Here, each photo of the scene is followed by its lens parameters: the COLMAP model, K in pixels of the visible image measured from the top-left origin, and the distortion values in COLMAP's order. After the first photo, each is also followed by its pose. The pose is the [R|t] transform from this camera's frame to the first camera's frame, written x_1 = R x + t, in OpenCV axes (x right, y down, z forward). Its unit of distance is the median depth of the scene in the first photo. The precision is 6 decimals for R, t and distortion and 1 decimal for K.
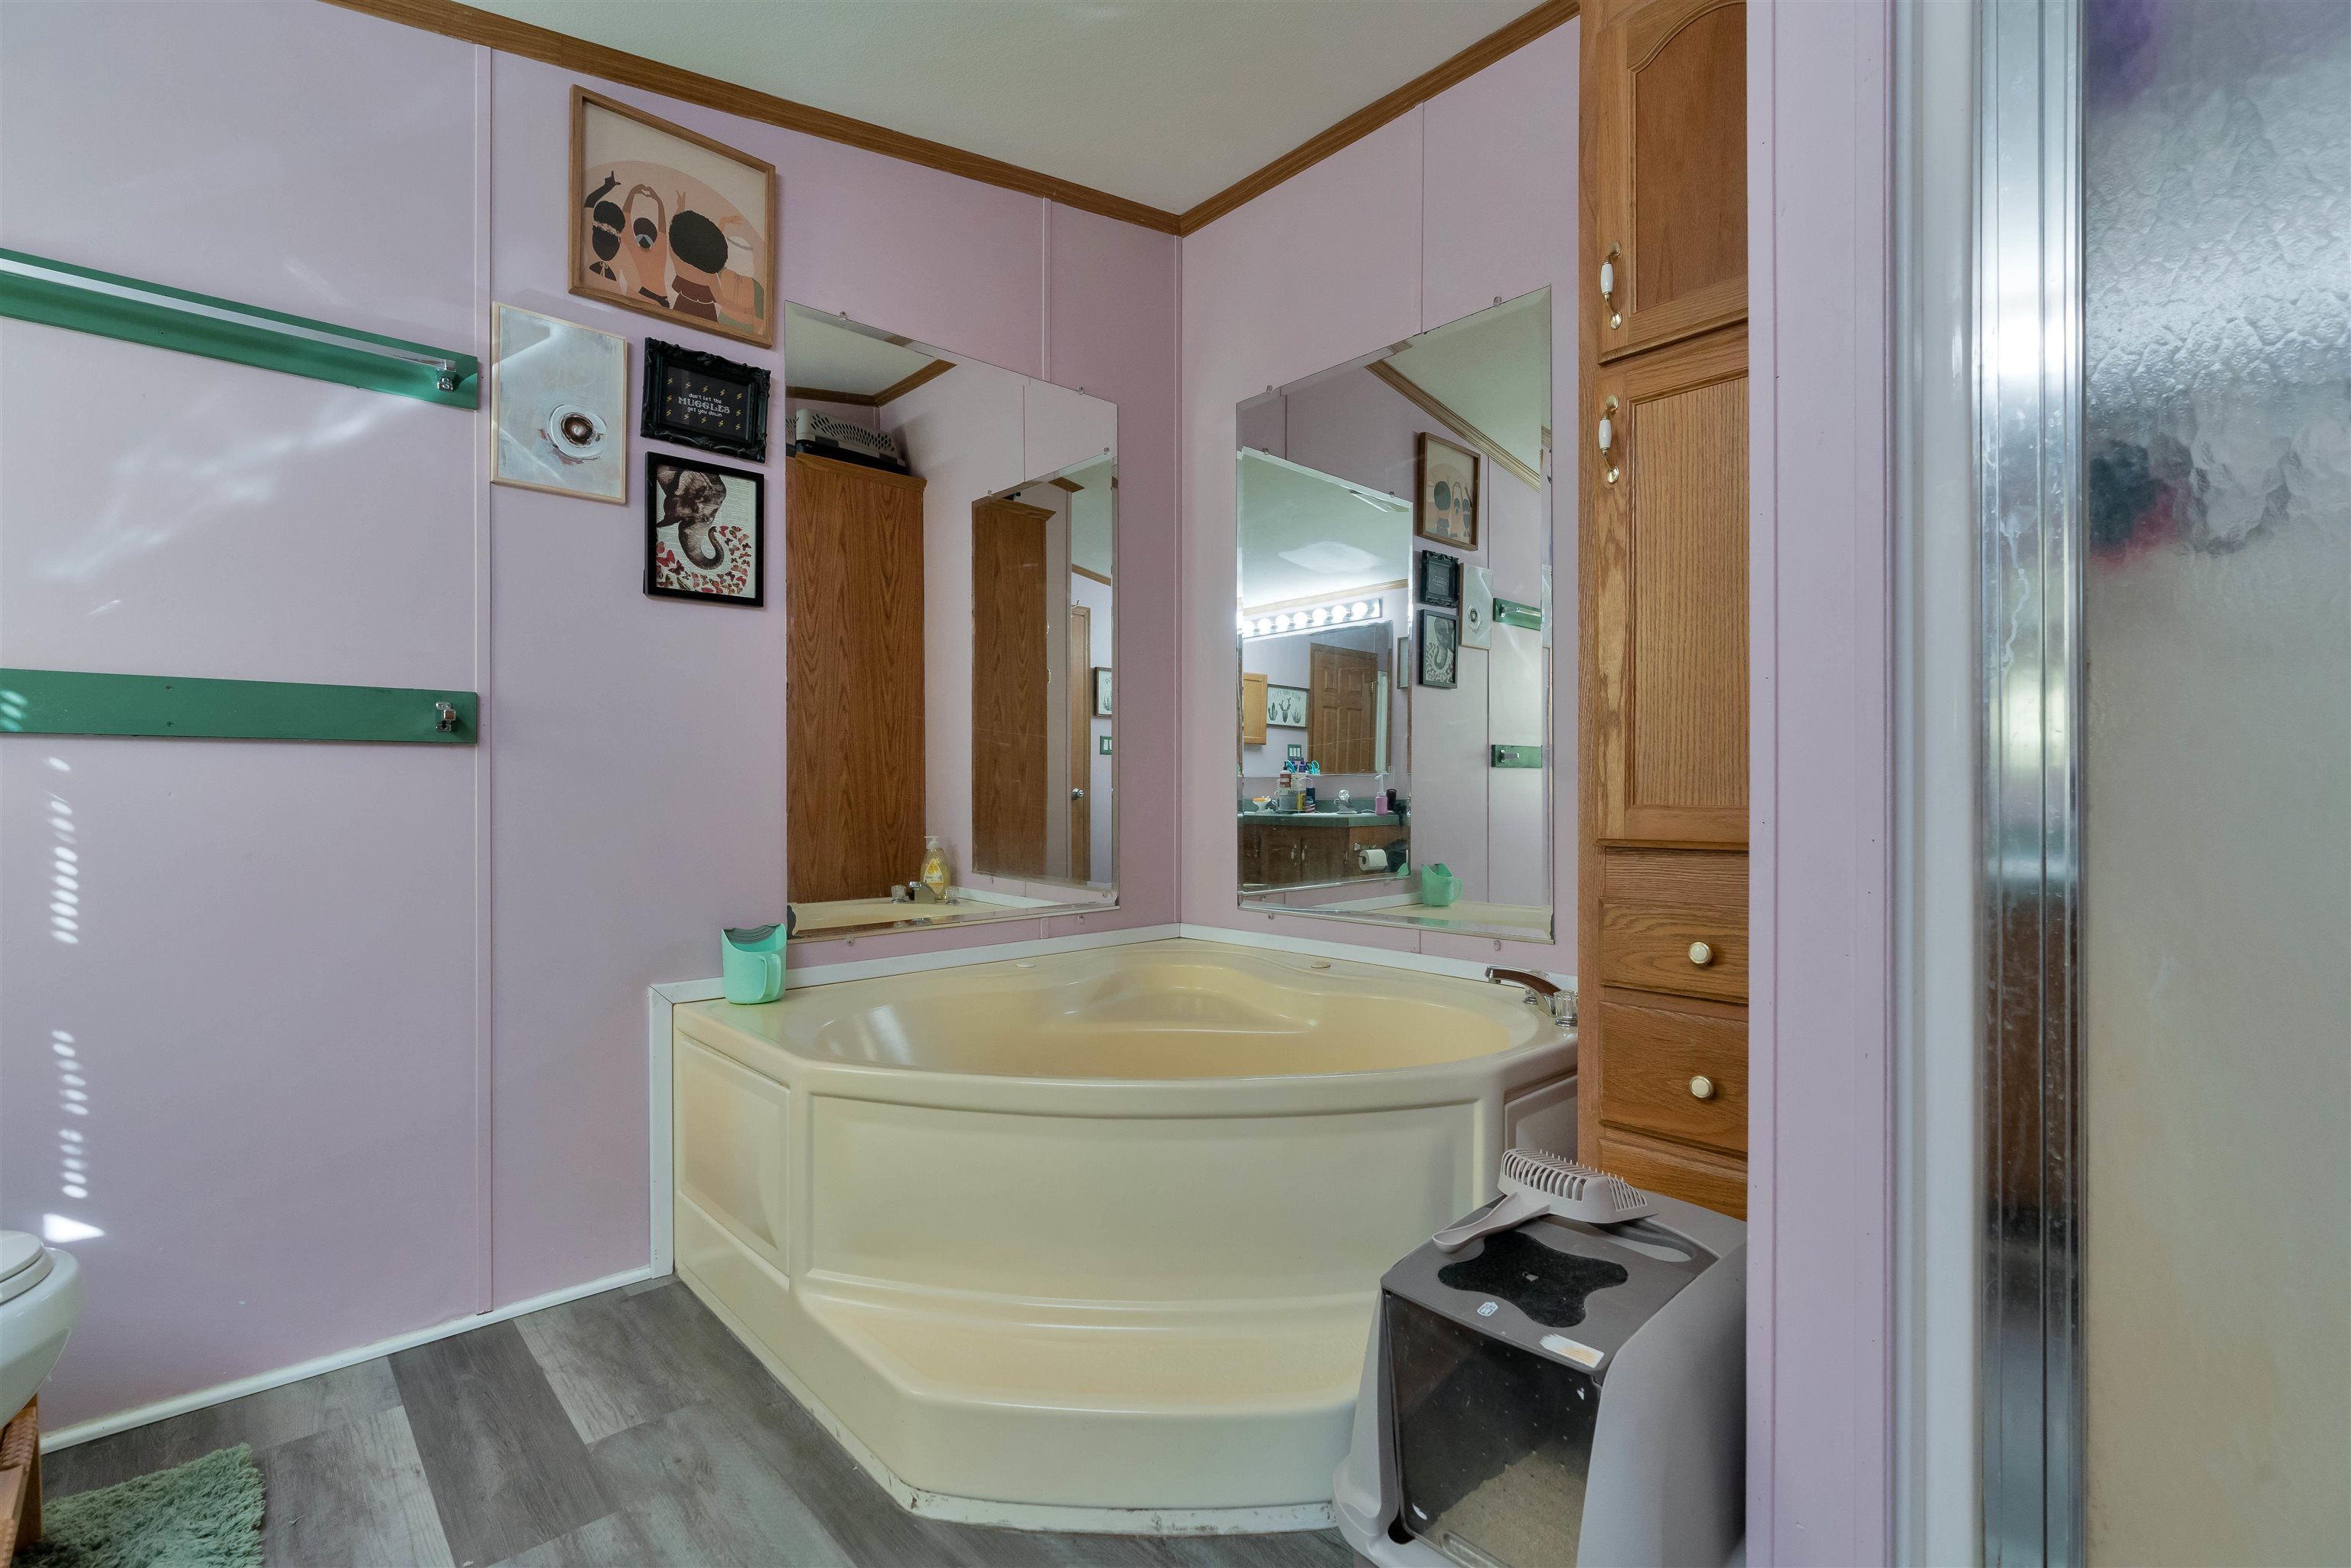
lens RADIAL K [[1047.0, 0, 1184.6], [0, 1047.0, 781.6], [0, 0, 1]] dist [-0.014037, 0.006441]
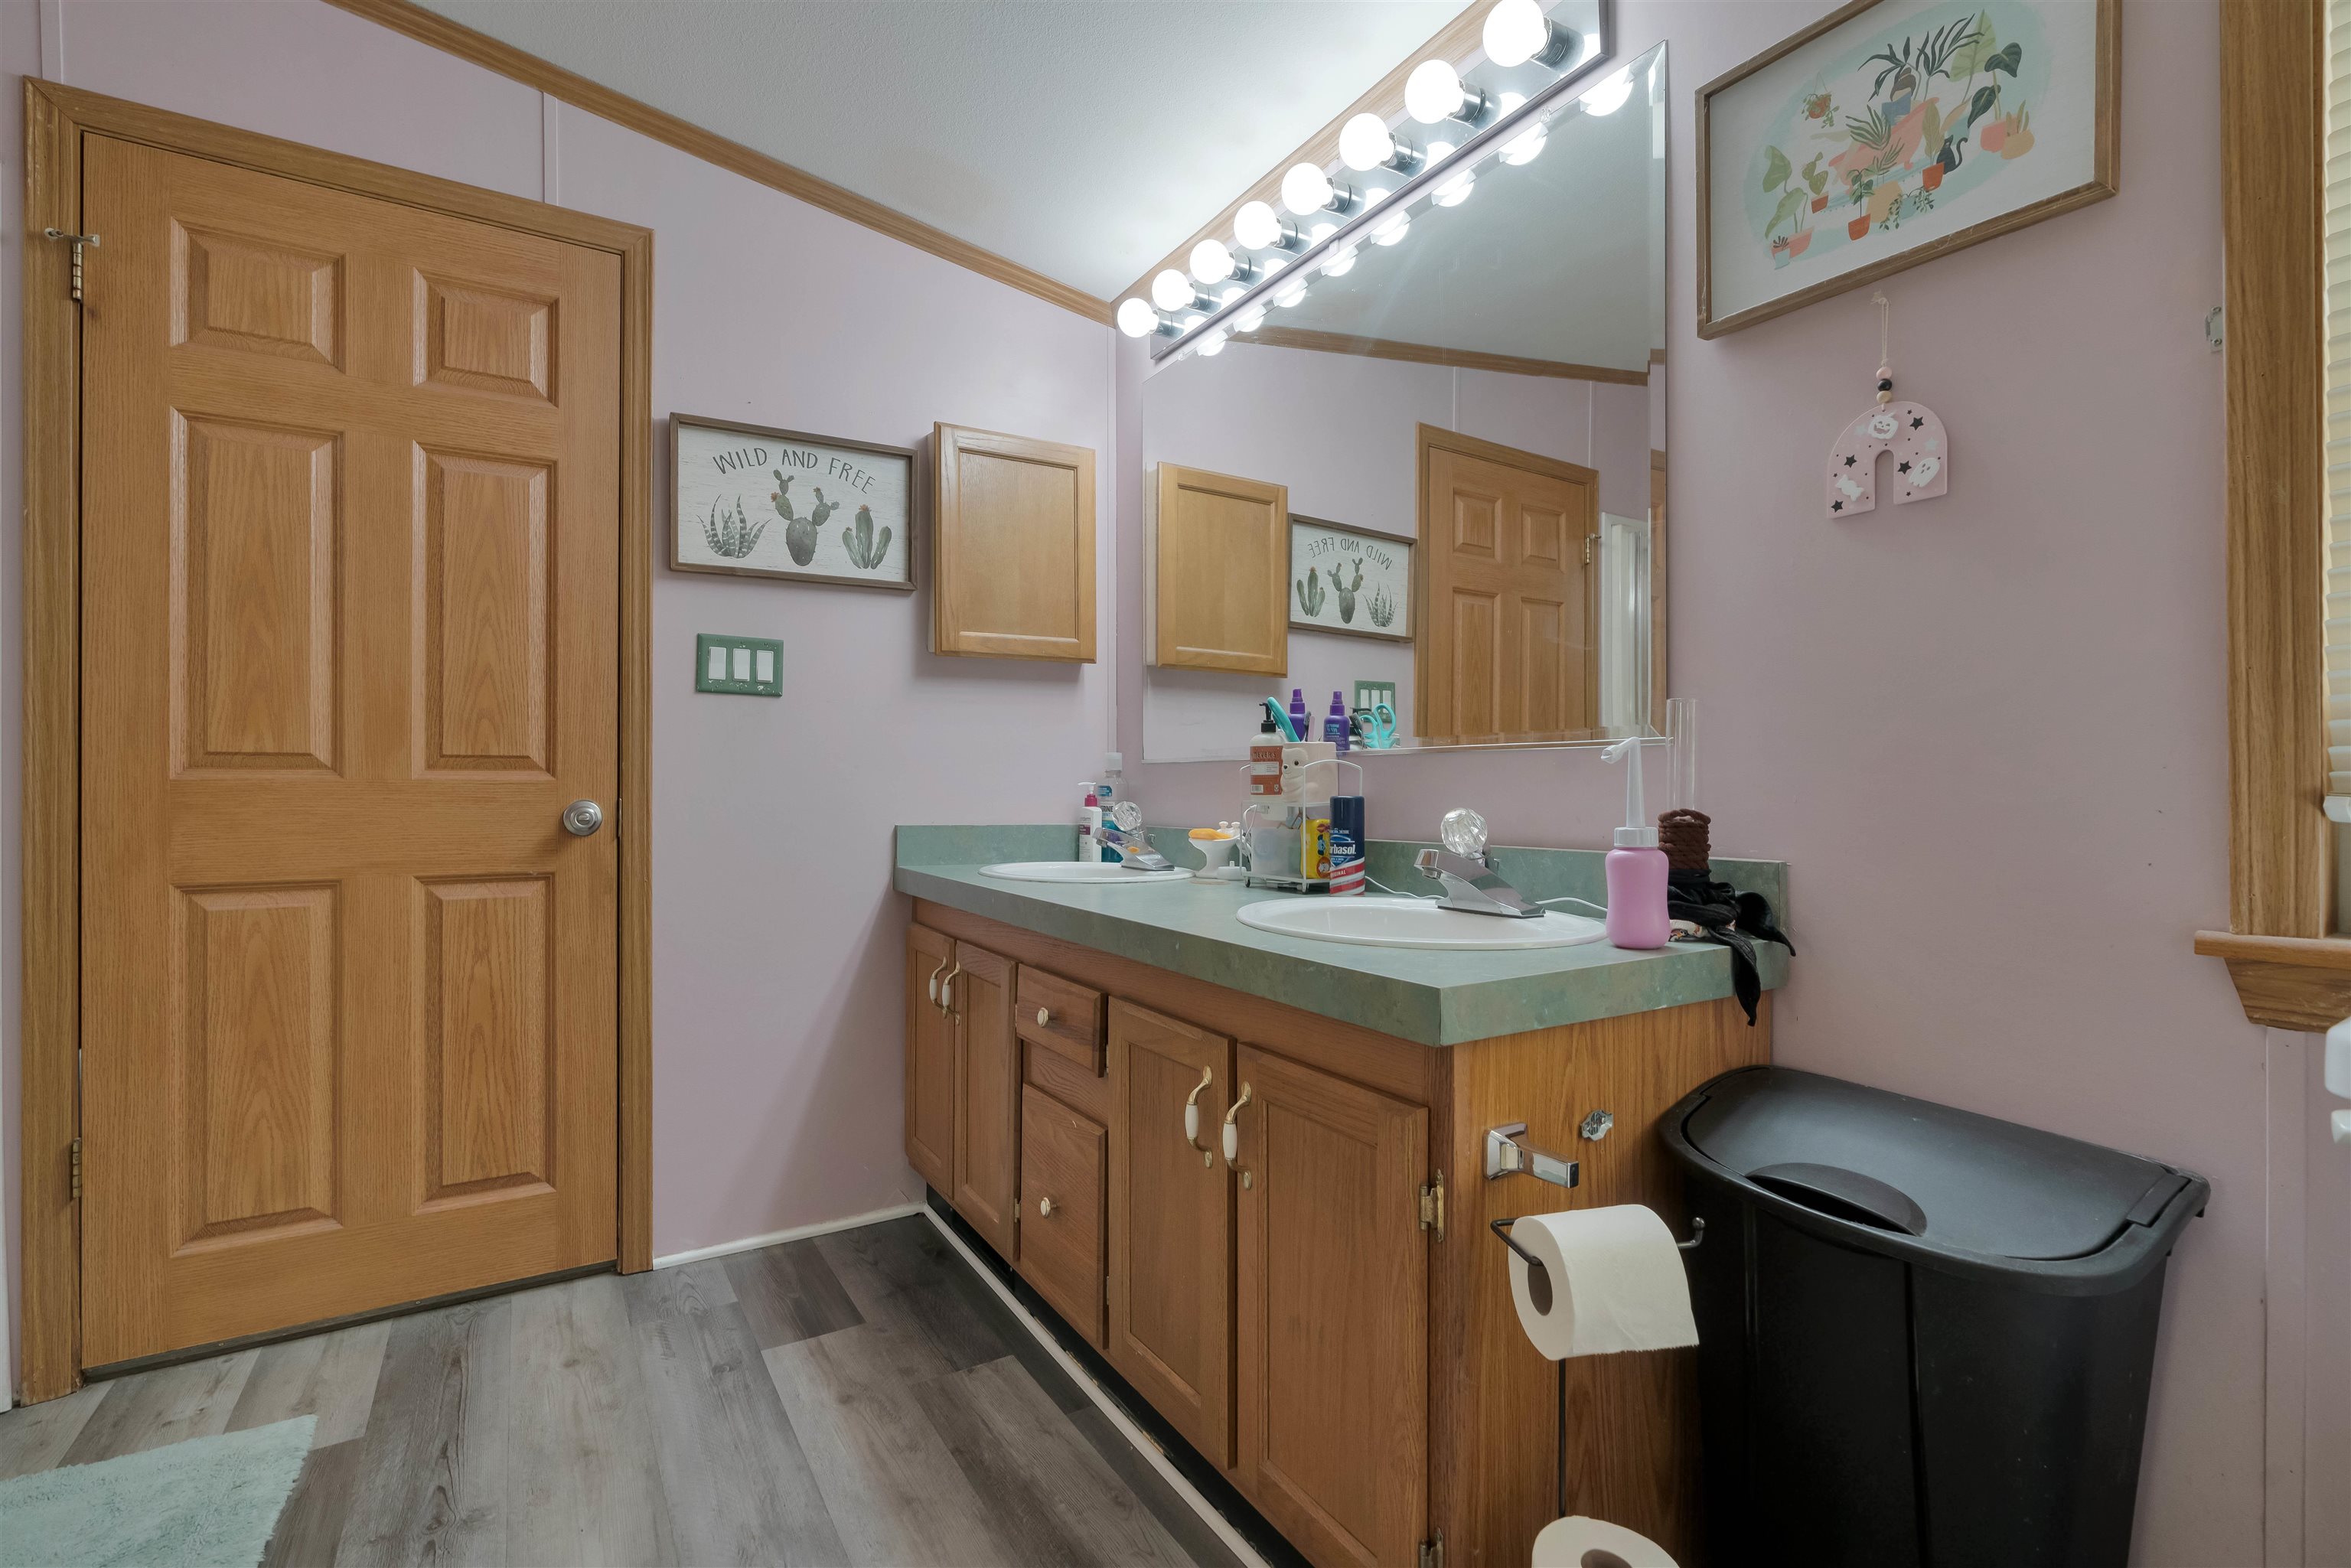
lens RADIAL K [[1047.0, 0, 1184.6], [0, 1047.0, 781.6], [0, 0, 1]] dist [-0.014037, 0.006441]
pose [[0.982170, -0.000446, -0.187992, 0.128082], [0.001131, 0.999993, 0.003535, 0.000523], [0.187989, -0.003685, 0.982164, 0.715694]]
